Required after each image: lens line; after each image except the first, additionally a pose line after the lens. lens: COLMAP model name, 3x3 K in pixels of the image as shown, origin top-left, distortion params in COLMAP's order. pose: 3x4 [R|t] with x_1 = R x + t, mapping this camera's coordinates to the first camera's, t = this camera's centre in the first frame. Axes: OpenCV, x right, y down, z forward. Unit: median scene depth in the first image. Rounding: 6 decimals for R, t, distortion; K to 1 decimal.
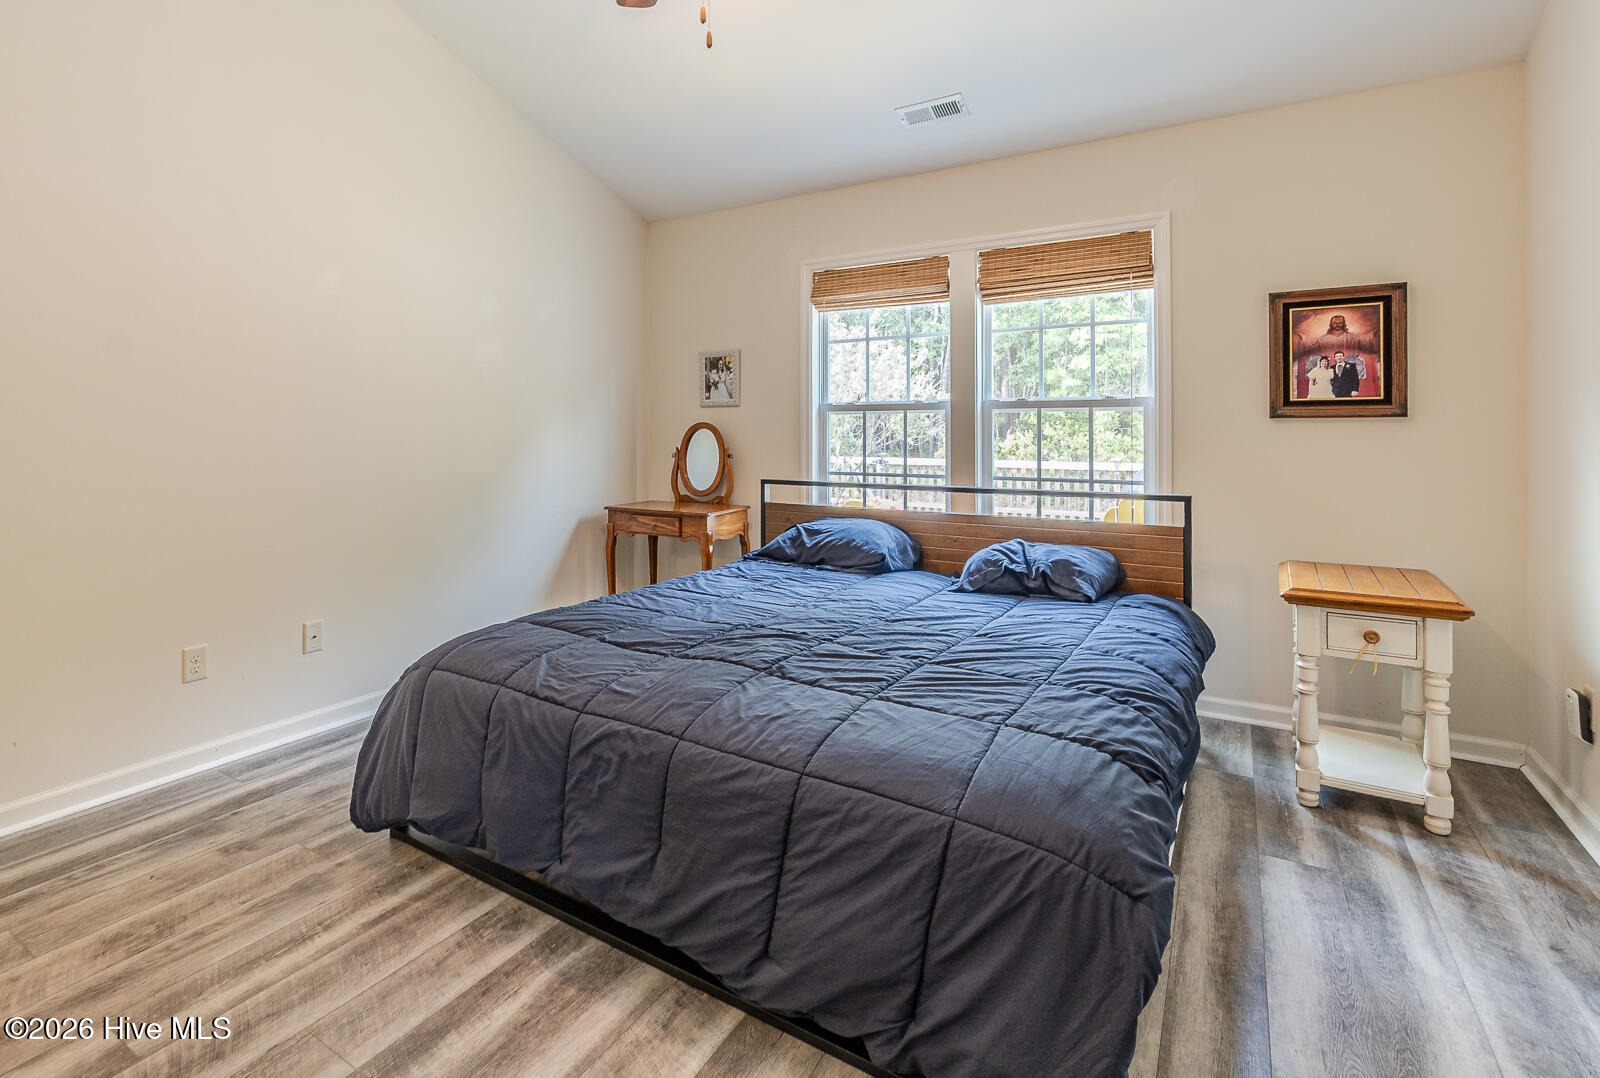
lens RADIAL K [[772.5, 0, 746.8], [0, 772.5, 431.6], [0, 0, 1]] dist [-0.006348, 0.003031]
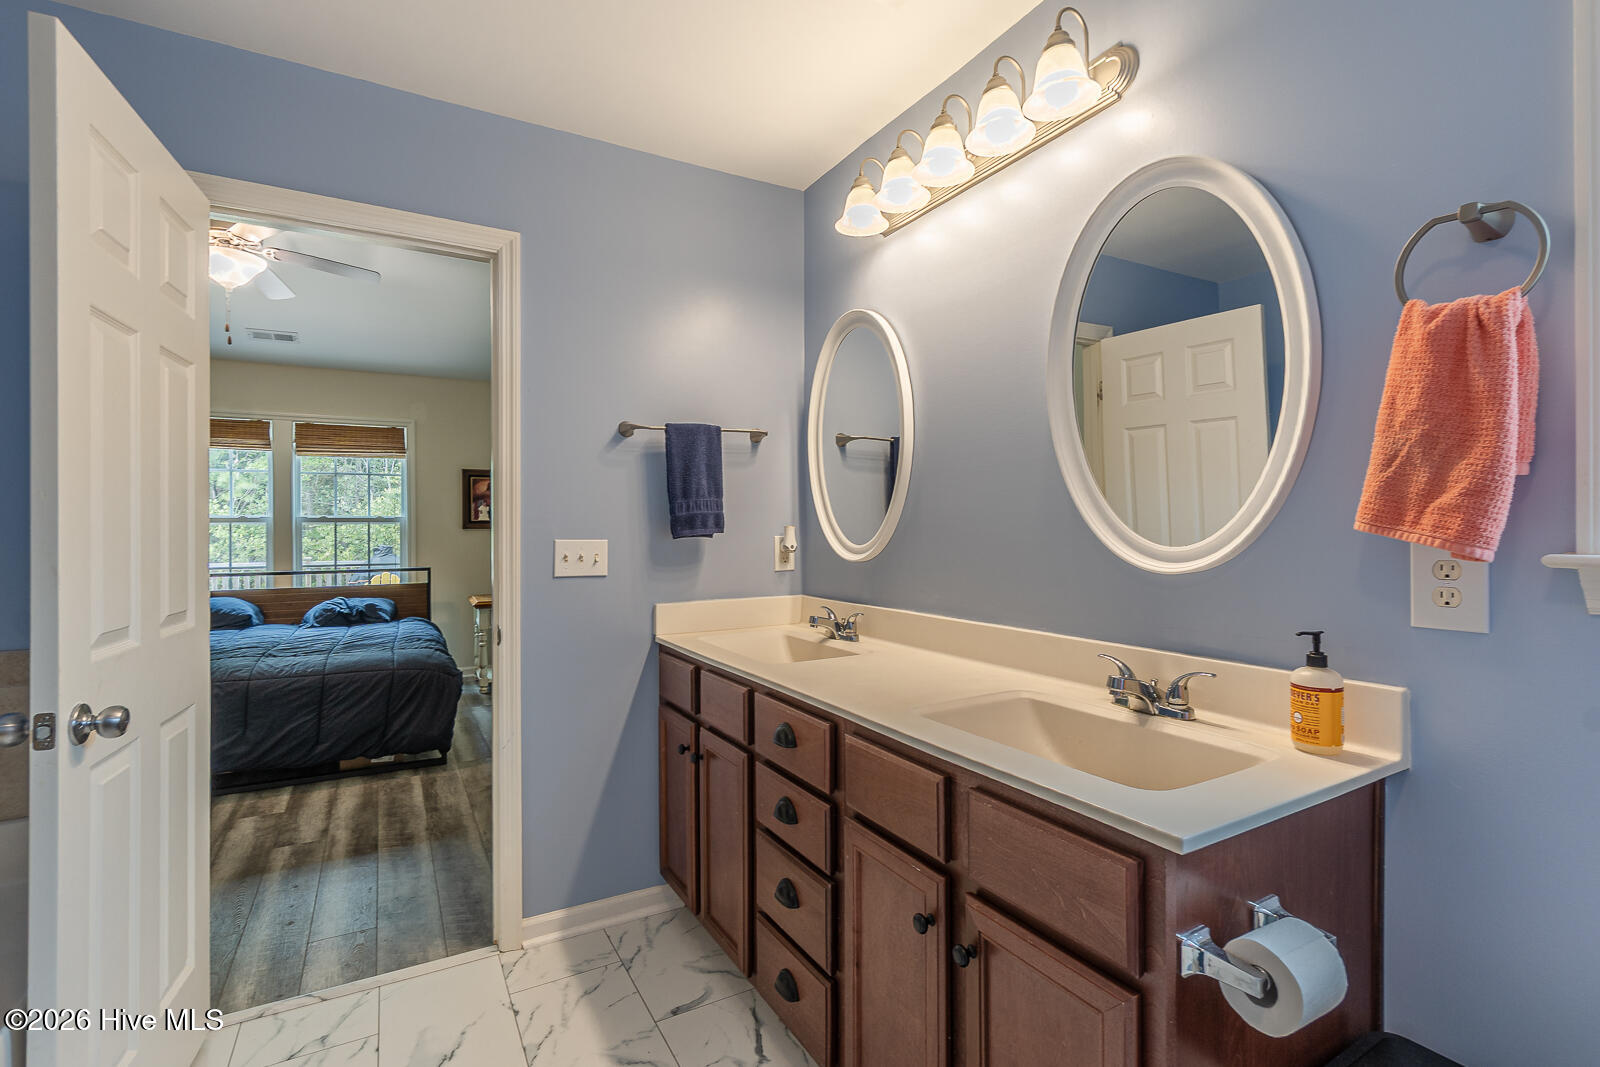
lens RADIAL K [[733.2, 0, 797.9], [0, 733.2, 524.9], [0, 0, 1]] dist [-0.004653, -0.000986]
pose [[0.470651, 0.002044, 0.882317, -0.669894], [0.005885, 0.999968, -0.005456, -0.012612], [-0.882300, 0.007760, 0.470623, -0.764341]]
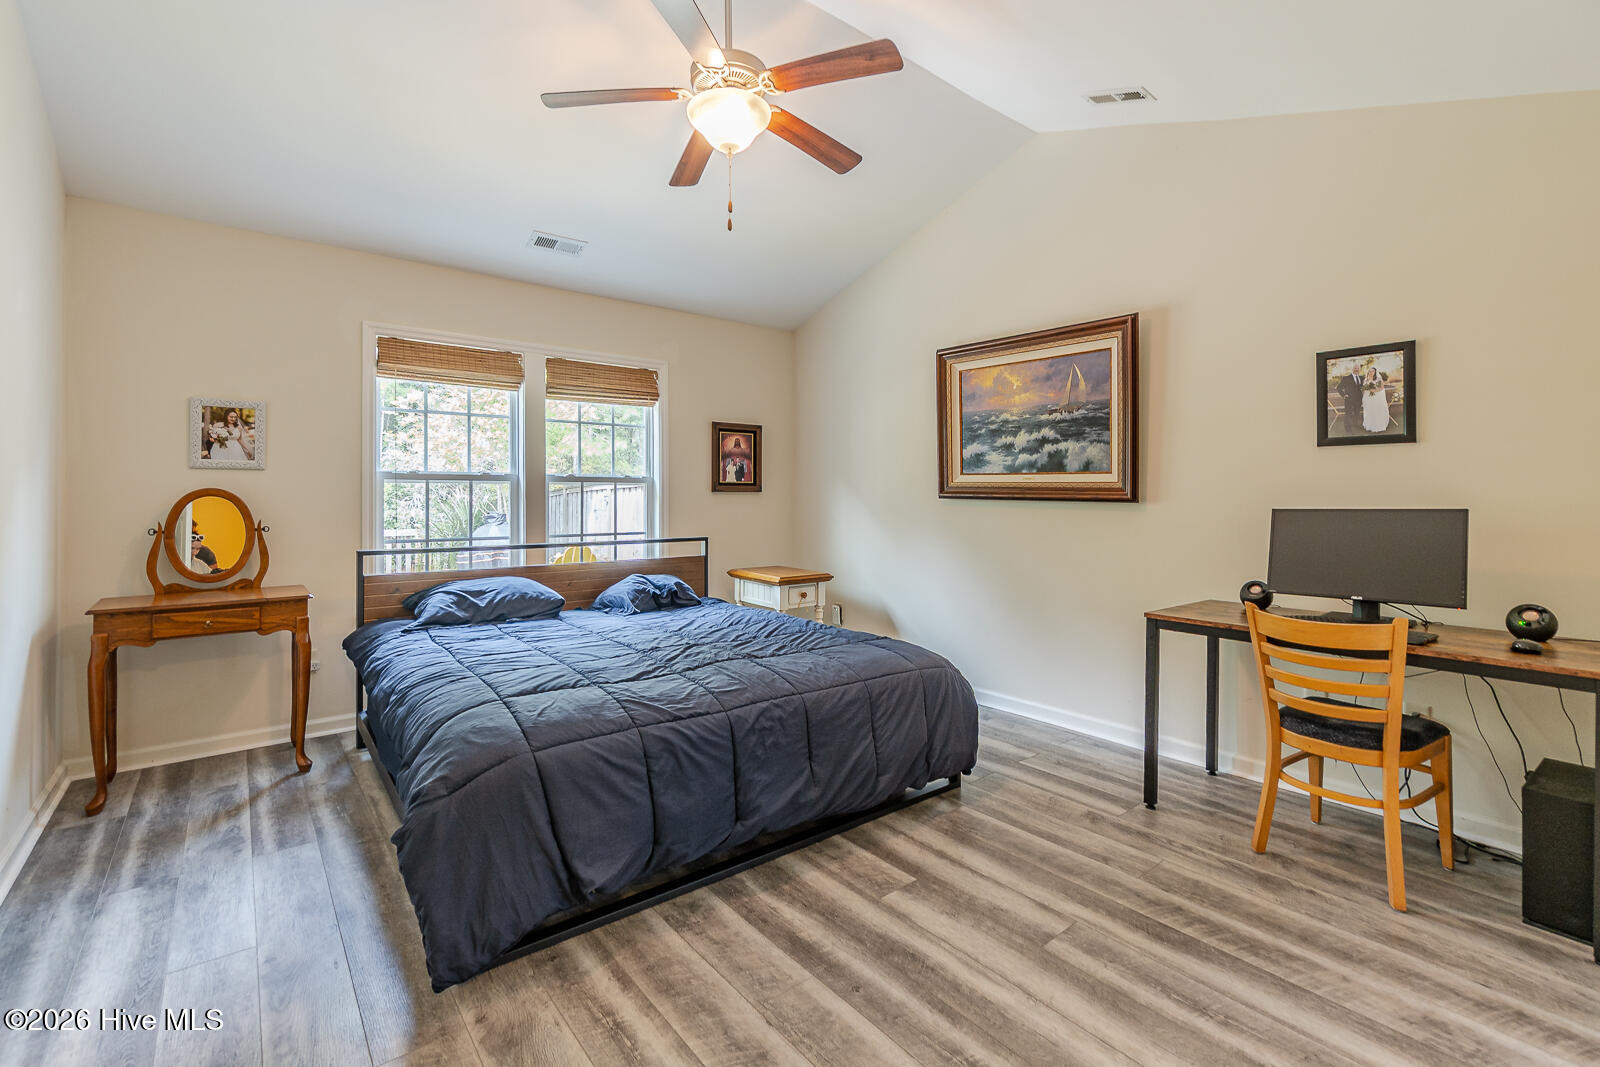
lens RADIAL K [[699.7, 0, 798.3], [0, 699.7, 491.8], [0, 0, 1]] dist [-0.001986, 0.000865]
pose [[0.318685, 0.010004, 0.947808, -0.818180], [0.001686, 0.999937, -0.011121, 0.000967], [-0.947859, 0.005142, 0.318648, 0.310201]]
